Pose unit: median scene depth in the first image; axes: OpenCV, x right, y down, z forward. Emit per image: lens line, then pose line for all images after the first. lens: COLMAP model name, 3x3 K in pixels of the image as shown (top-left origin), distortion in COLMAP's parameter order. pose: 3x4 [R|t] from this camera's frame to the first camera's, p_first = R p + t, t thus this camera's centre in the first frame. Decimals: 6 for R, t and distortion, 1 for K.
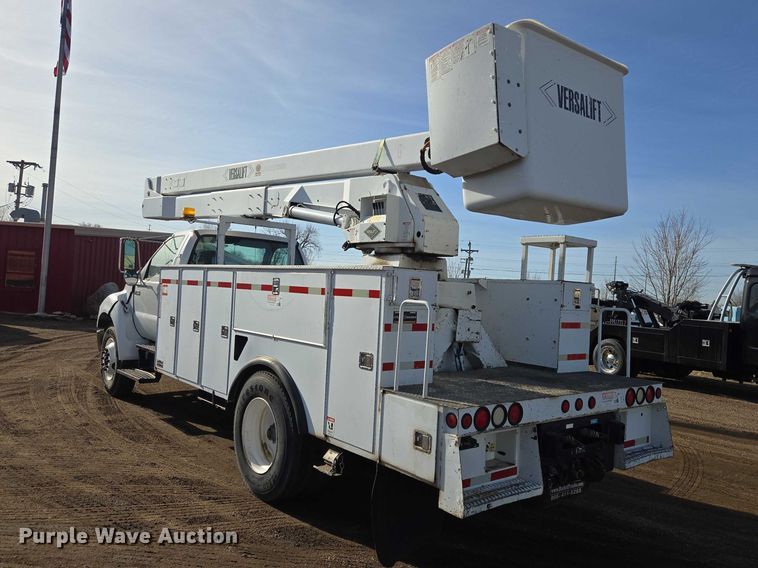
lens RADIAL K [[598.5, 0, 379.0], [0, 598.5, 284.0], [0, 0, 1]] dist [0.047565, -0.006311]
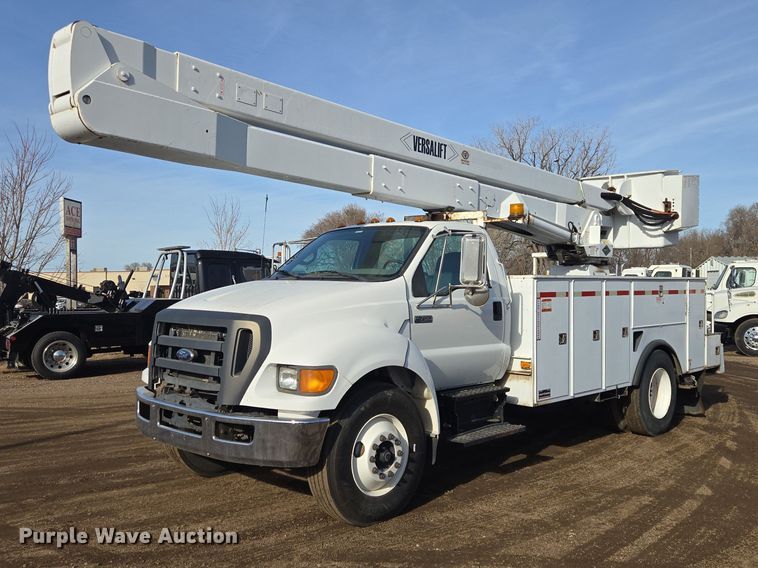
lens RADIAL K [[719.7, 0, 390.4], [0, 719.7, 292.4], [0, 0, 1]] dist [0.061925, 0.000224]
pose [[-0.130304, -0.066735, 0.989226, -1.723460], [-0.017666, 0.997730, 0.064982, -0.090278], [-0.991317, -0.009009, -0.131187, 1.760874]]
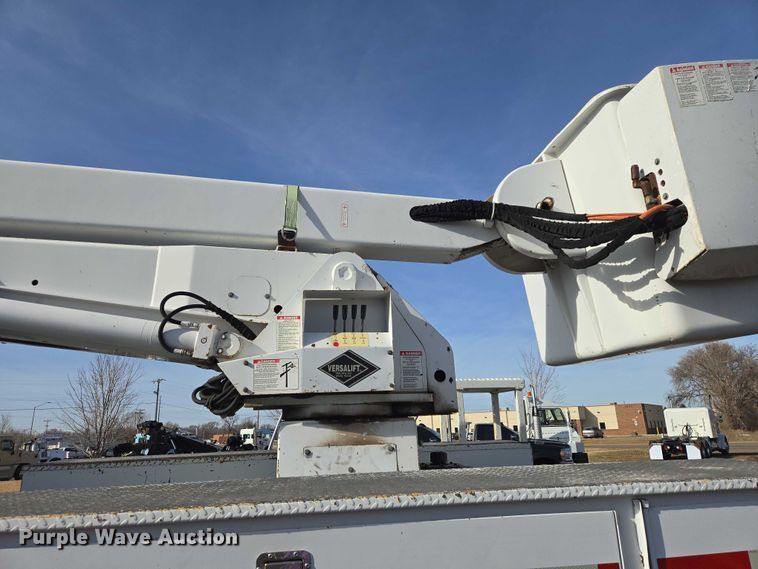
lens RADIAL K [[505.3, 0, 376.3], [0, 505.3, 281.5], [0, 0, 1]] dist [0.066461, -0.054962]
pose [[0.522538, 0.159266, 0.837609, -0.326232], [0.051146, 0.974774, -0.217254, -0.067343], [-0.851080, 0.156364, 0.501211, 0.779547]]
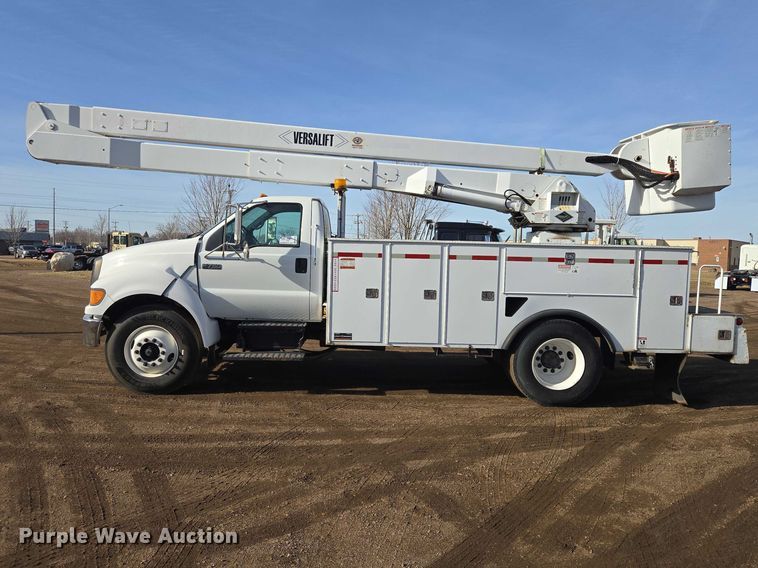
lens RADIAL K [[551.8, 0, 379.0], [0, 551.8, 284.0], [0, 0, 1]] dist [0.084619, -0.077687]
pose [[0.603145, -0.095129, 0.791939, -1.378485], [-0.001483, 0.992727, 0.120378, -0.087239], [-0.797630, -0.073780, 0.598617, 0.529082]]
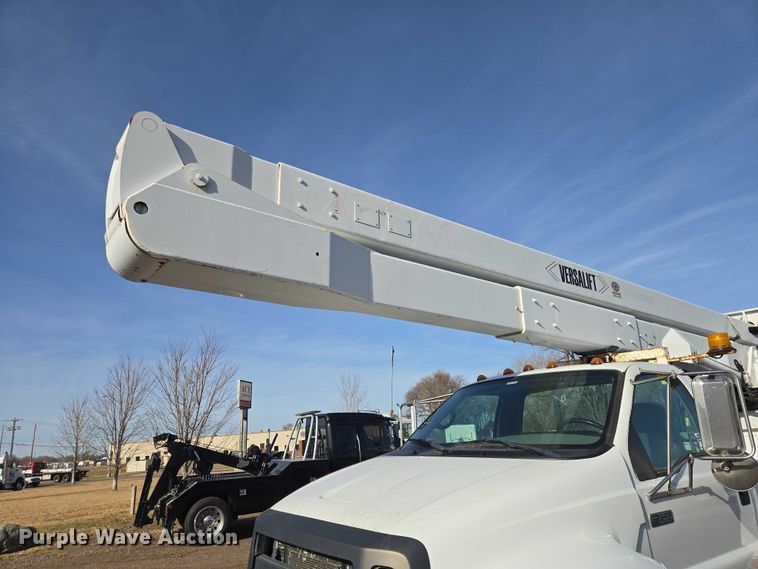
lens RADIAL K [[505.3, 0, 376.3], [0, 505.3, 281.5], [0, 0, 1]] dist [0.066461, -0.054962]
pose [[0.044511, 0.230878, 0.971964, -1.170863], [0.043981, 0.971532, -0.232789, -0.094543], [-0.998040, 0.053110, 0.033090, 1.807617]]
